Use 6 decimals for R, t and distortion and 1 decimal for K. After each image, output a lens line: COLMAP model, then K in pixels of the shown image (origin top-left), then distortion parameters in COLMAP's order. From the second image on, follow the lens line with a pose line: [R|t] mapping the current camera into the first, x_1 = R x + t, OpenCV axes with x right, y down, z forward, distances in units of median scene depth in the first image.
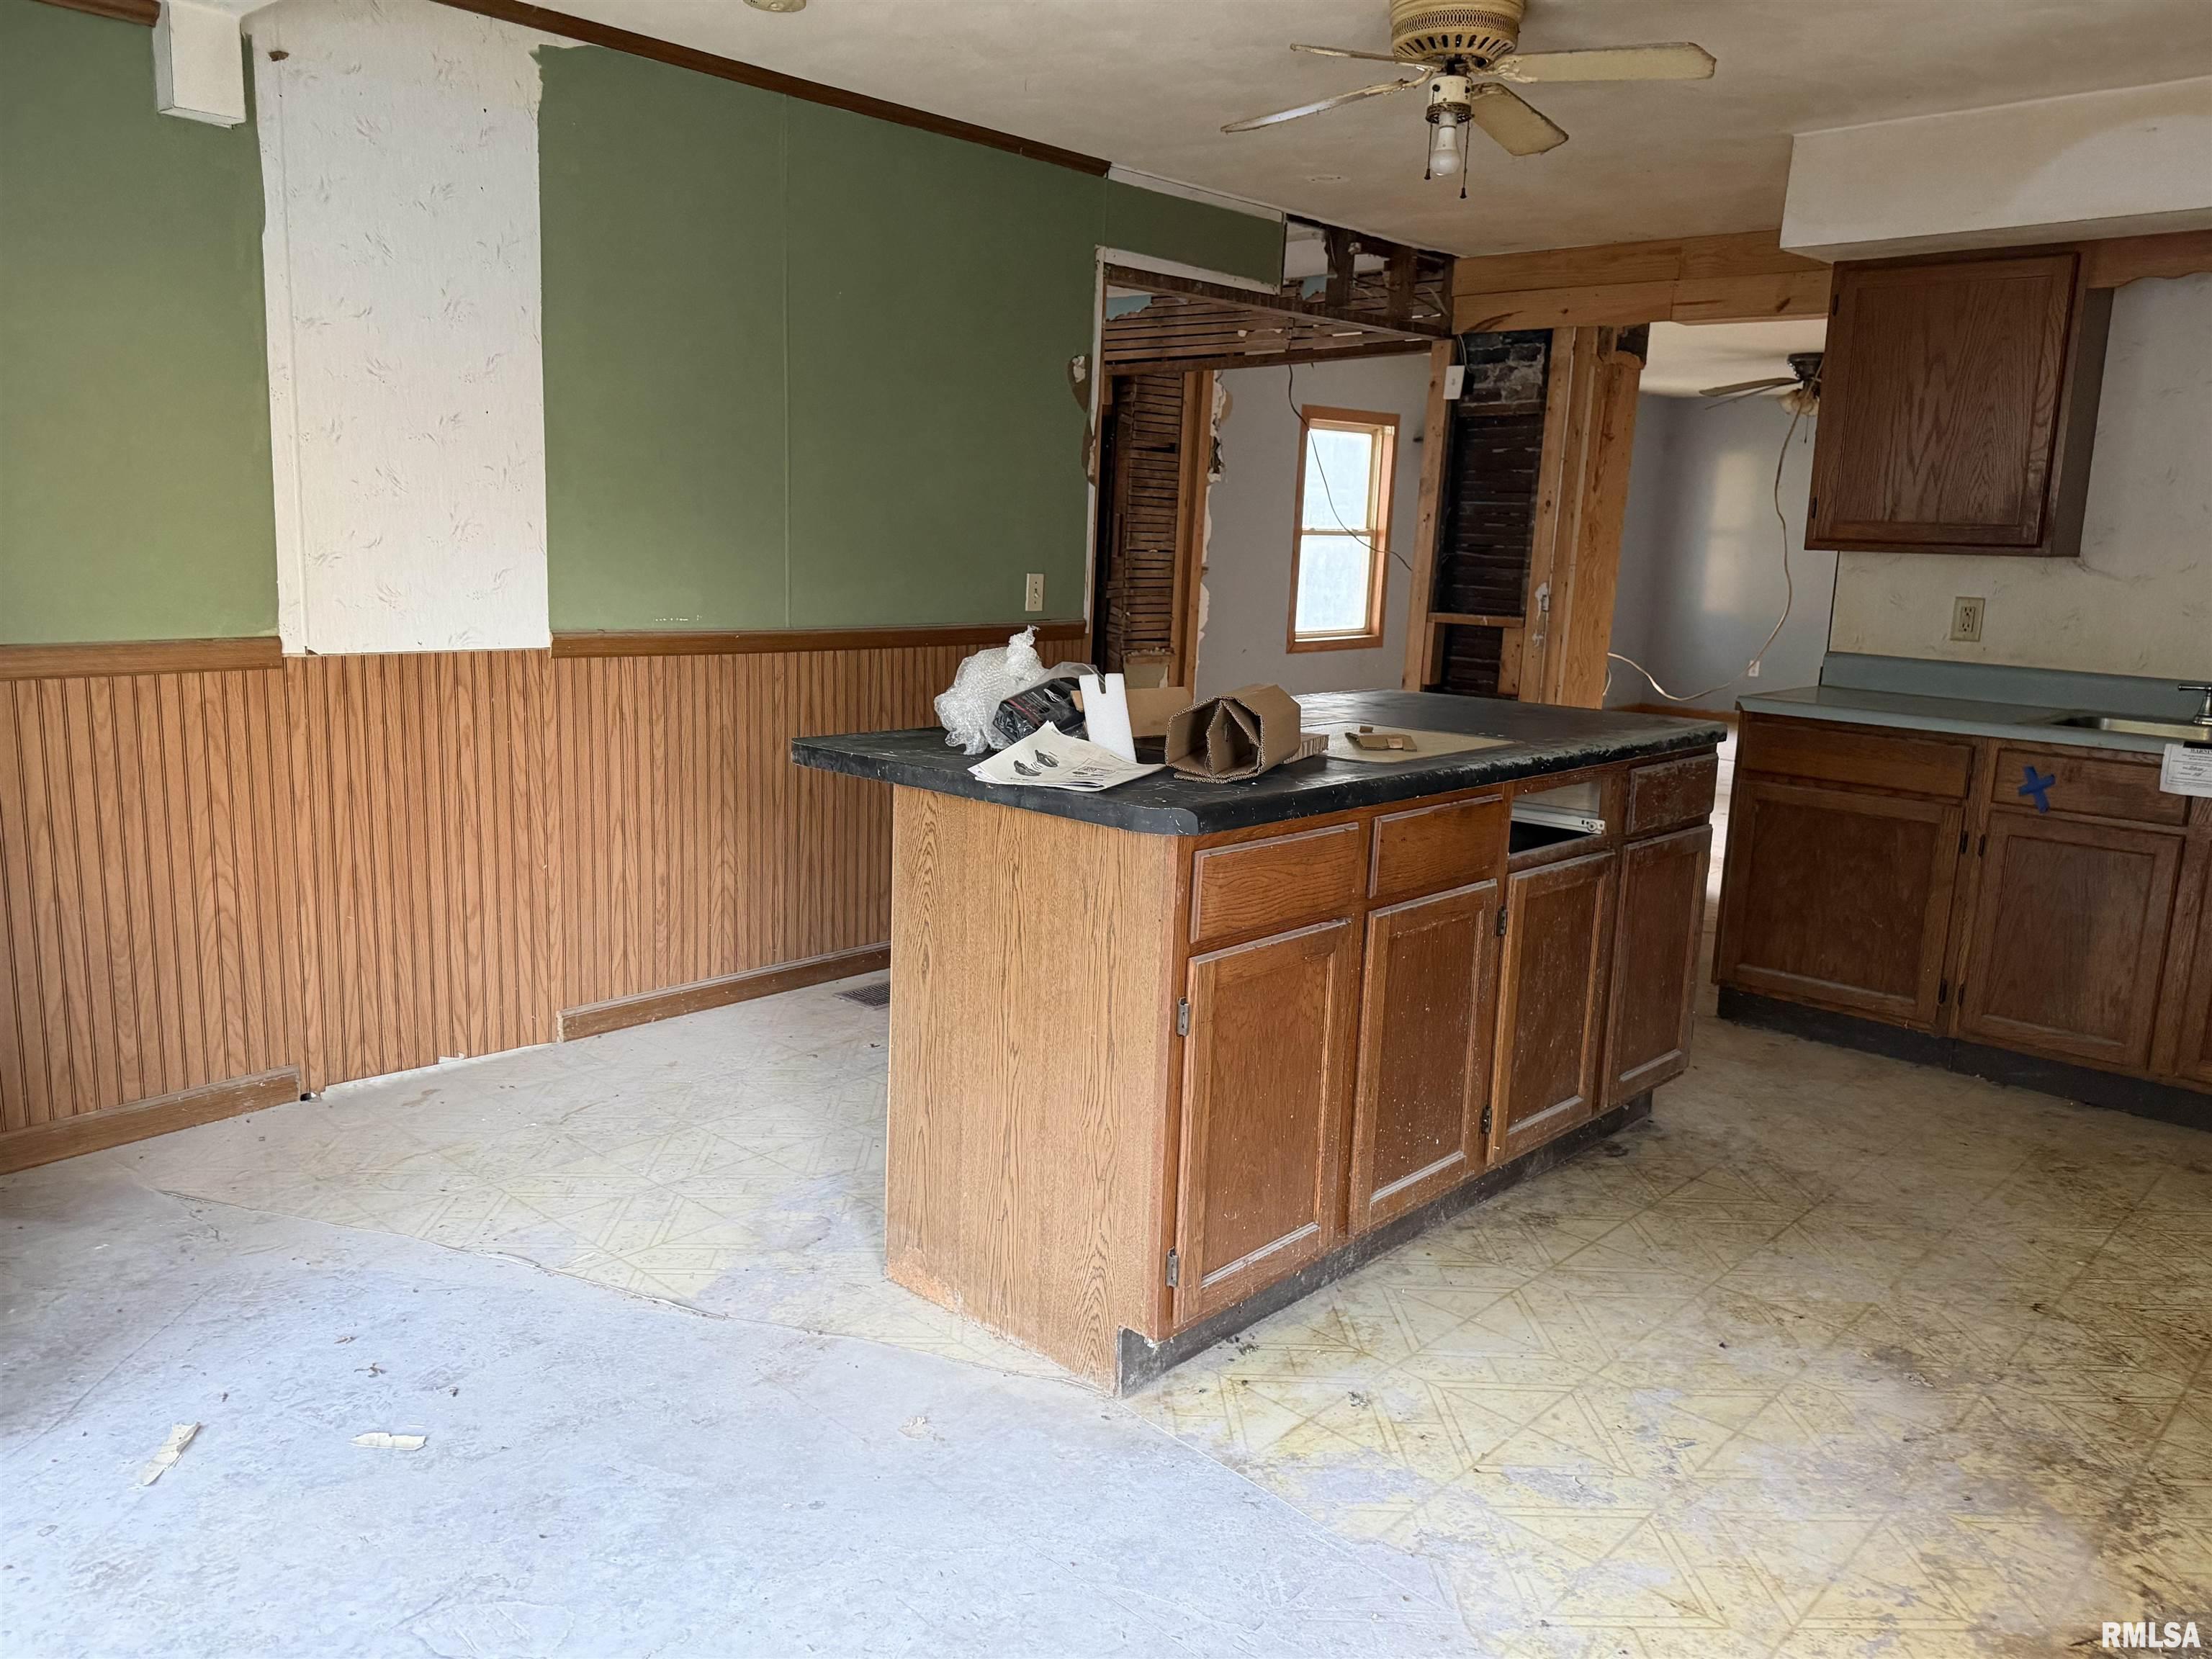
lens RADIAL K [[1625.5, 0, 1093.7], [0, 1625.5, 827.1], [0, 0, 1]] dist [0.130414, -0.165258]
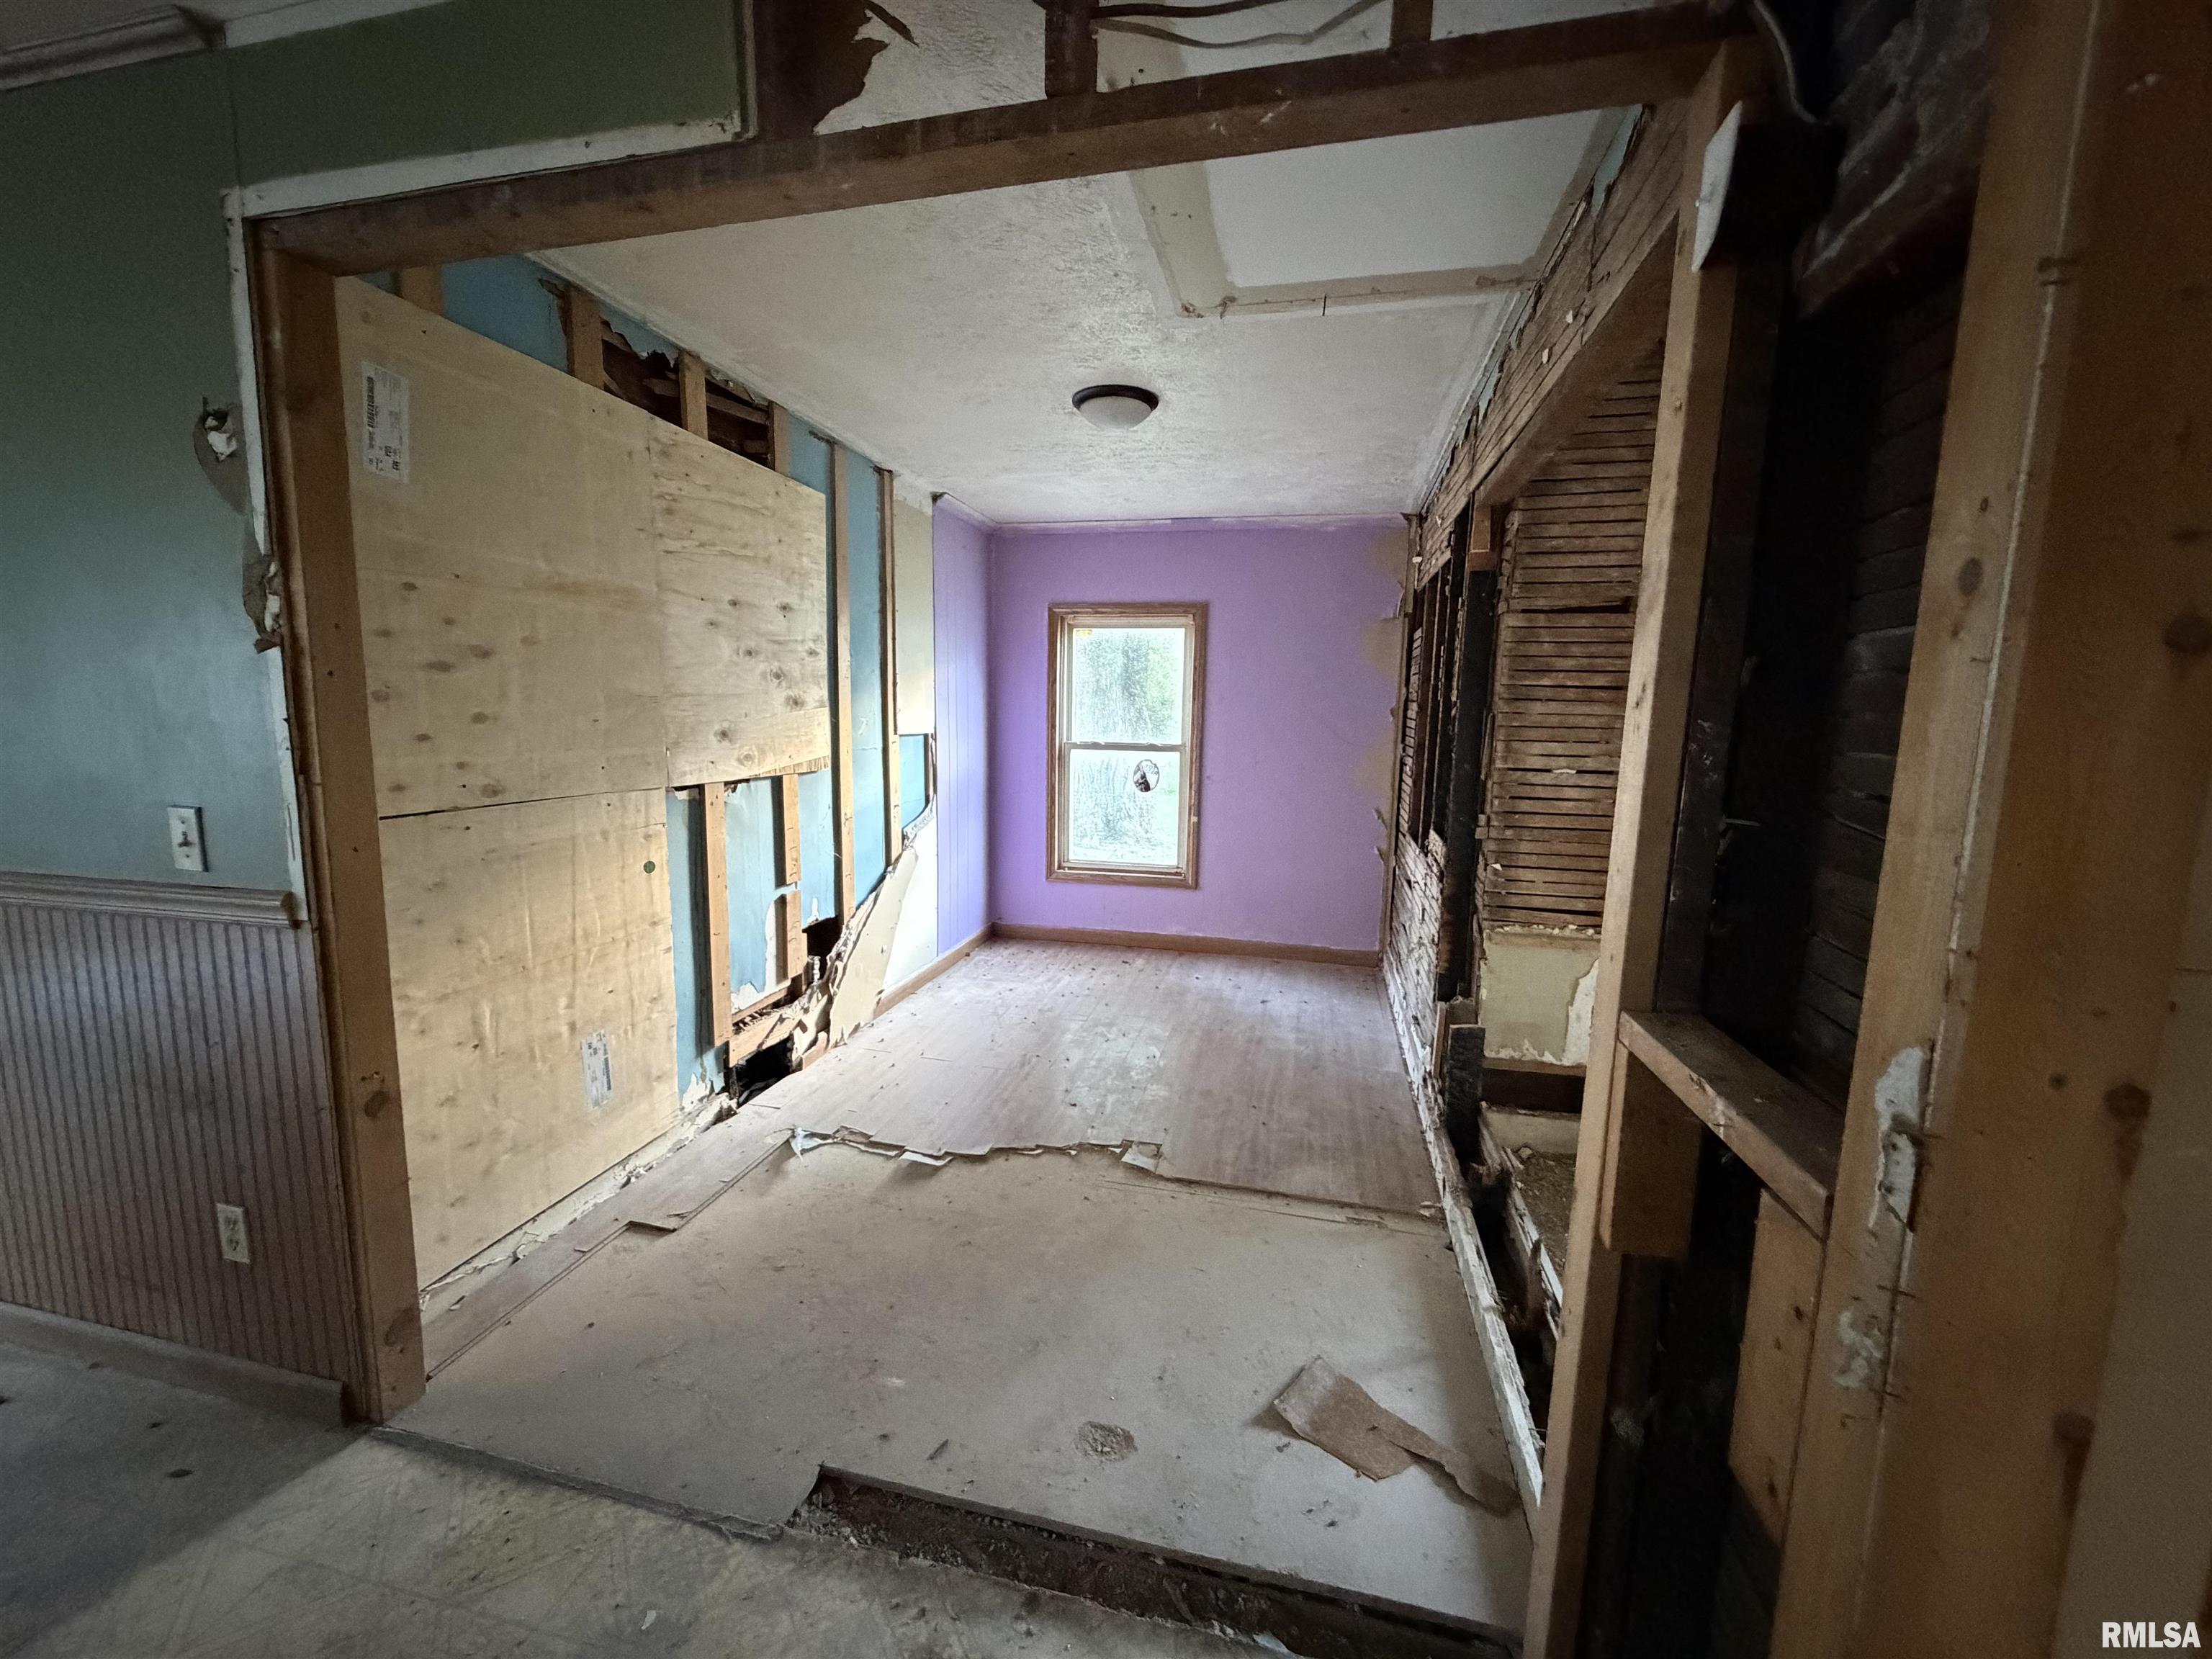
lens RADIAL K [[882.8, 0, 1098.9], [0, 882.8, 828.5], [0, 0, 1]] dist [0.000351, 0.000461]
pose [[0.496622, 0.088849, -0.863407, 0.445232], [-0.158334, 0.987329, 0.010530, -0.228749], [0.853403, 0.131477, 0.504398, 1.265799]]
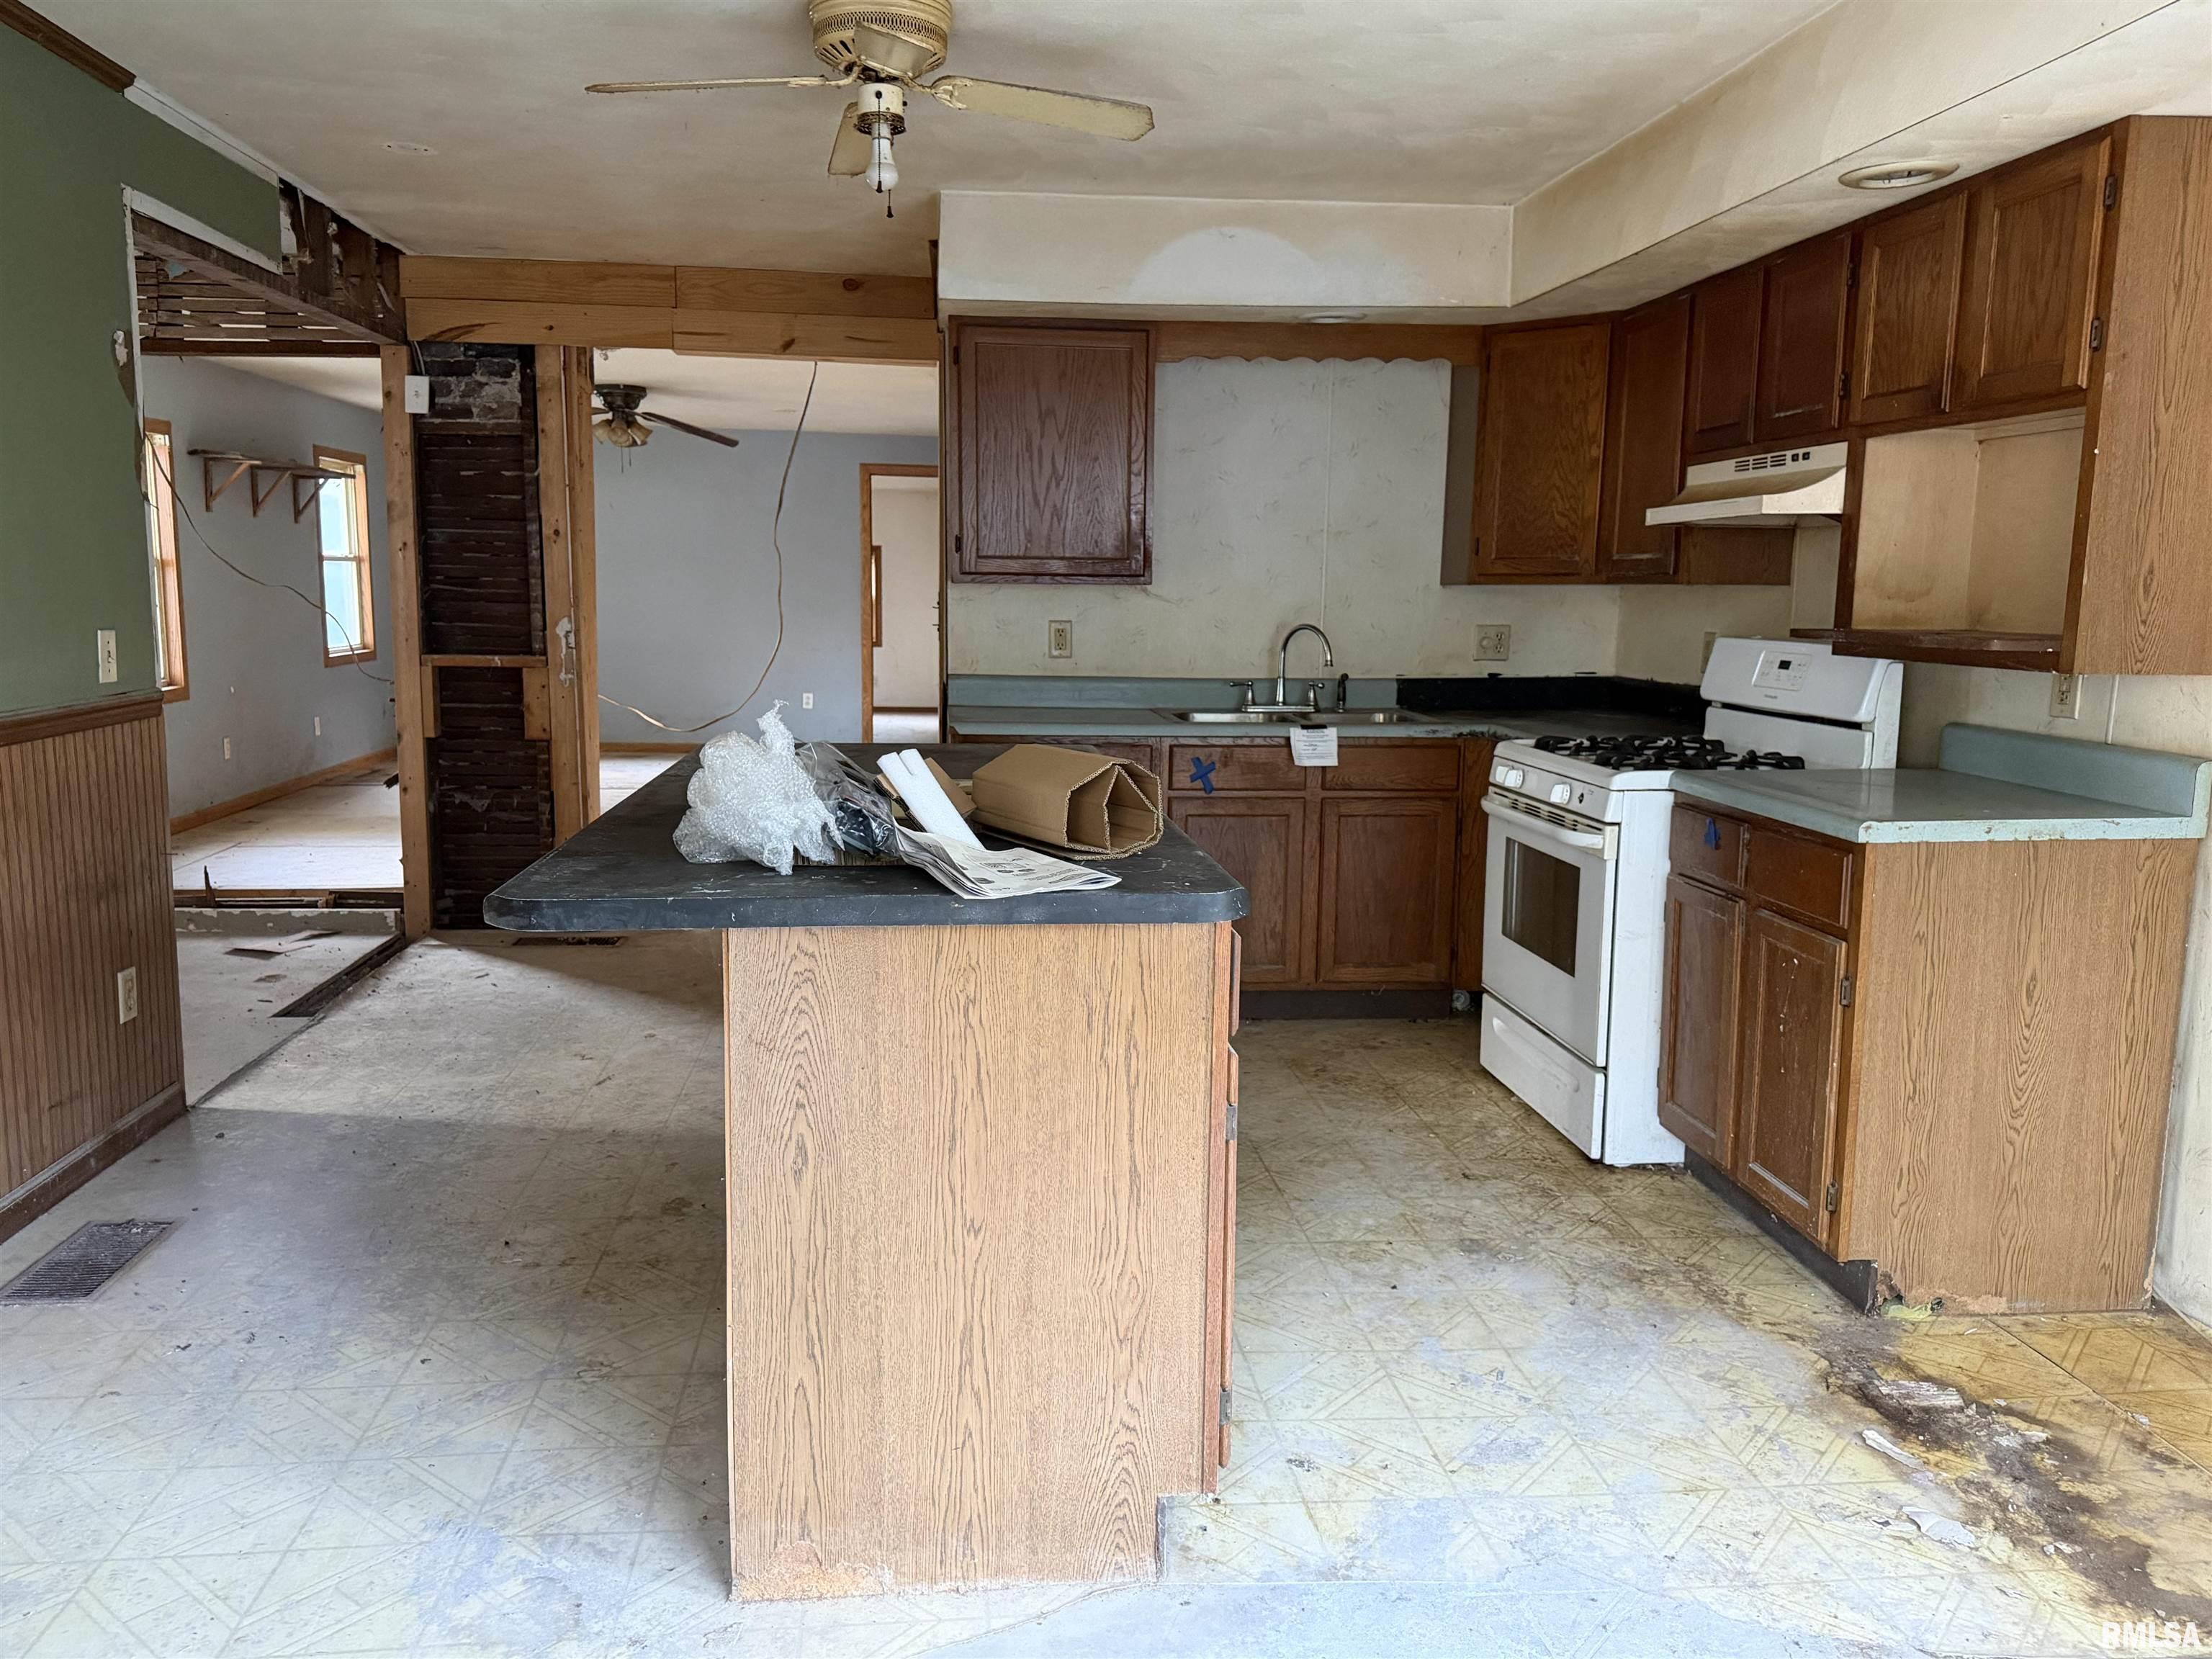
lens RADIAL K [[1627.1, 0, 1096.9], [0, 1627.1, 828.4], [0, 0, 1]] dist [0.105700, -0.160304]
pose [[0.656199, -0.135938, 0.742243, -0.336628], [0.145188, 0.988005, 0.052591, -0.052159], [-0.740489, 0.073255, 0.668064, 0.237712]]
